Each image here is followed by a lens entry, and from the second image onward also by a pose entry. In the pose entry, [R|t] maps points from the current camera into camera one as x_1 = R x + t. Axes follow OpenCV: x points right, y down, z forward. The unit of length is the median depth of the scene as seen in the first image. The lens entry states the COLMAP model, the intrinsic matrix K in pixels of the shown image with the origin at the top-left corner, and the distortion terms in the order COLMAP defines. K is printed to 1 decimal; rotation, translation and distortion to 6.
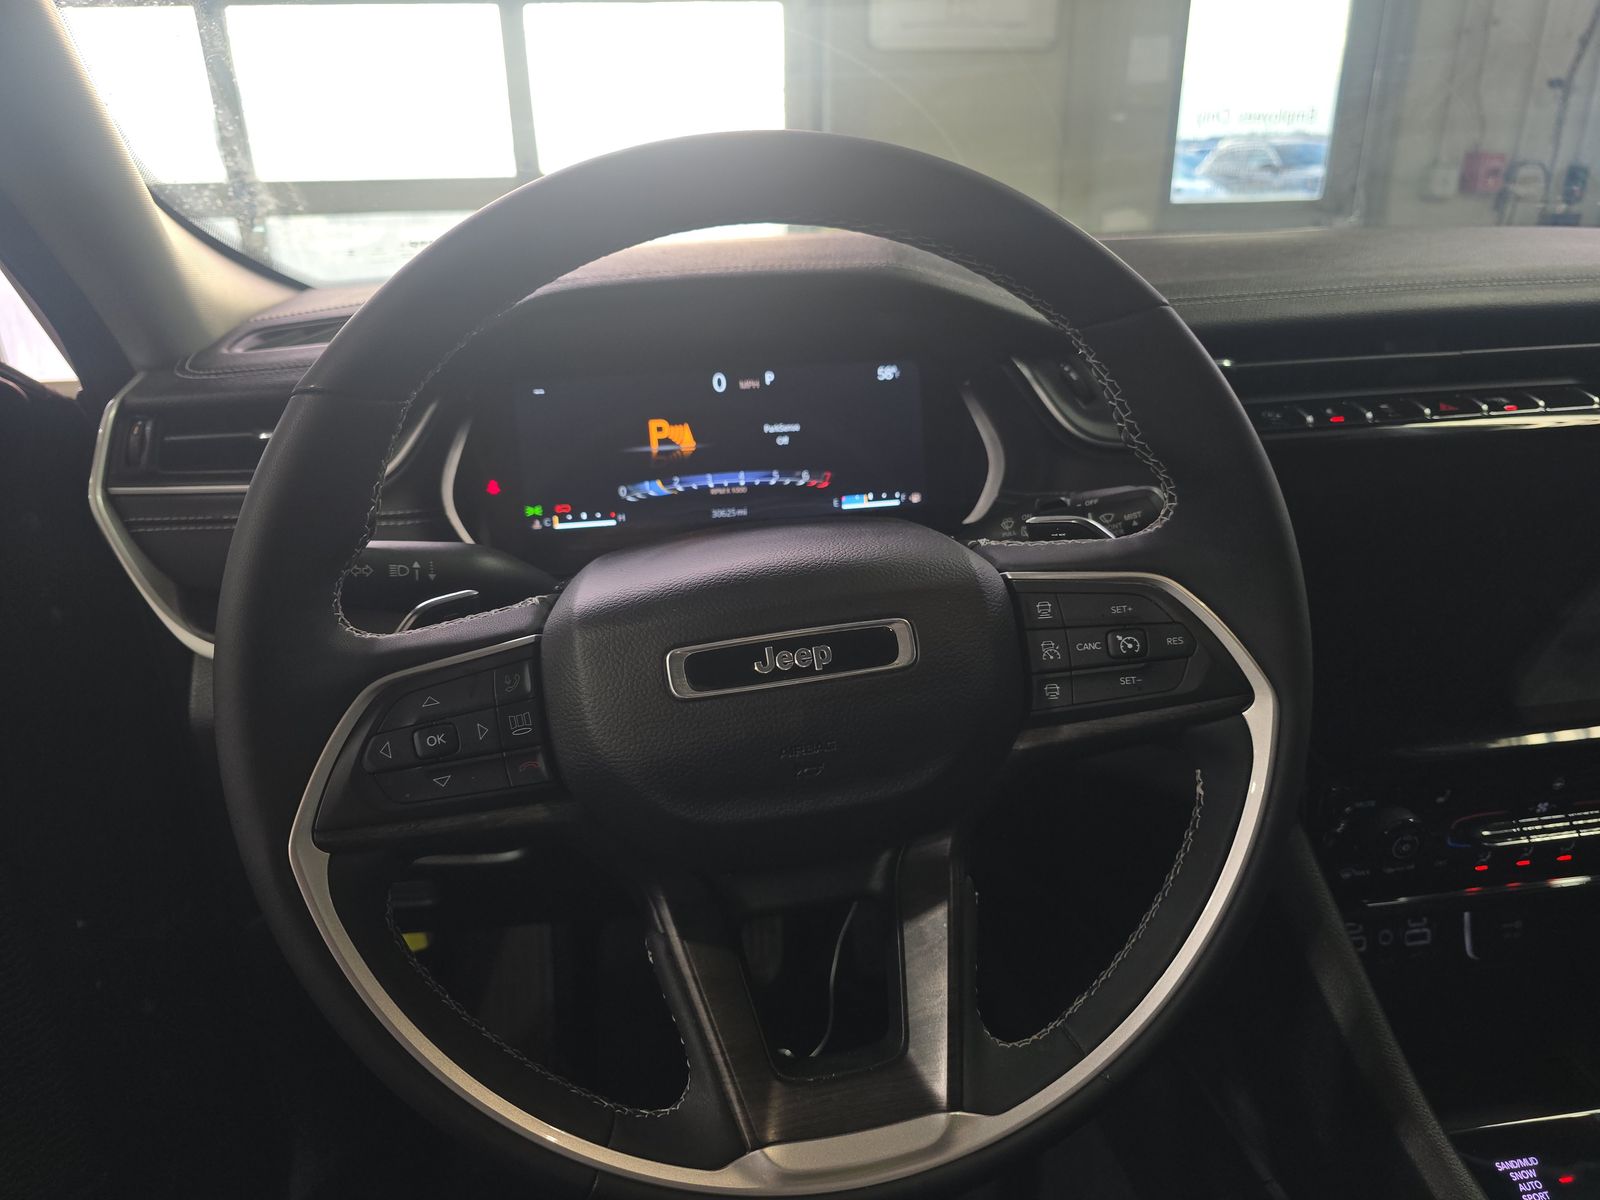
lens RADIAL K [[1049.4, 0, 800.0], [0, 1049.4, 600.0], [0, 0, 1]] dist [0.051091, -0.049652]
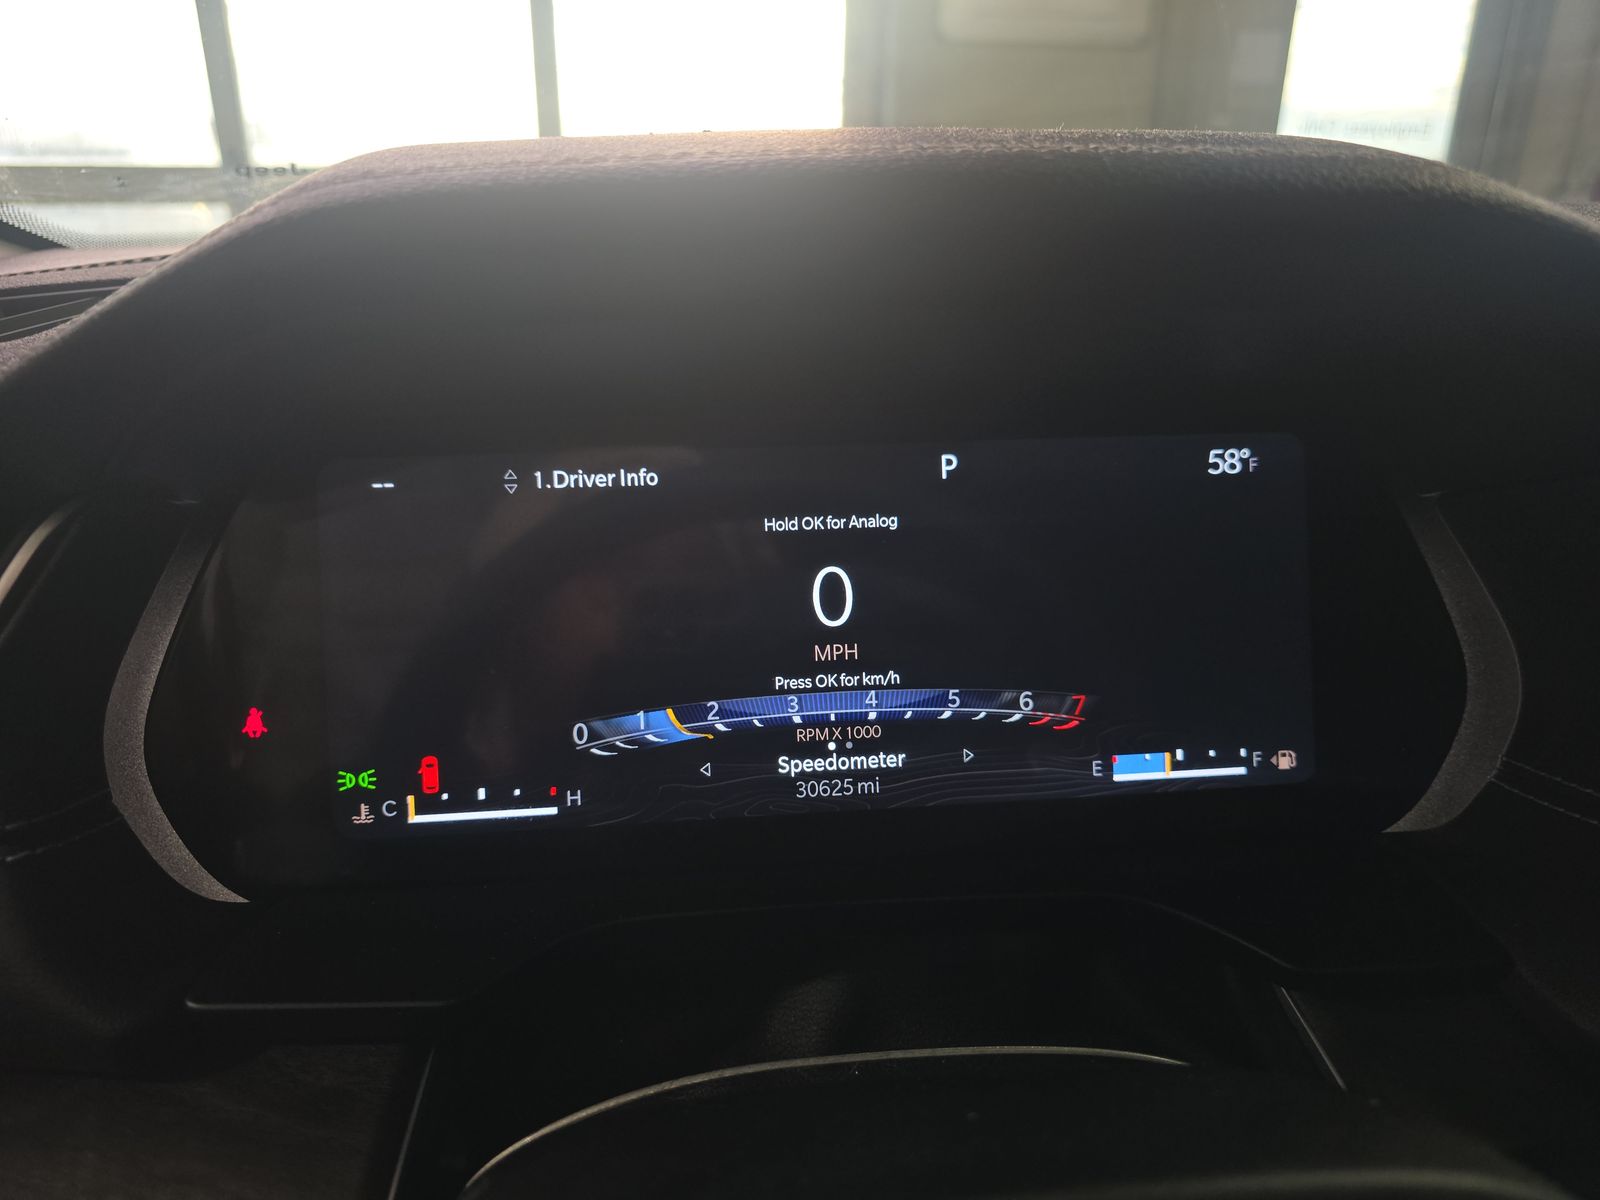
lens RADIAL K [[1075.4, 0, 800.0], [0, 1075.4, 600.0], [0, 0, 1]] dist [-0.035061, -0.000487]
pose [[0.998911, 0.038218, -0.026773, -0.073633], [-0.038549, 0.999185, -0.011959, -0.149901], [0.026294, 0.012978, 0.999570, 0.578669]]
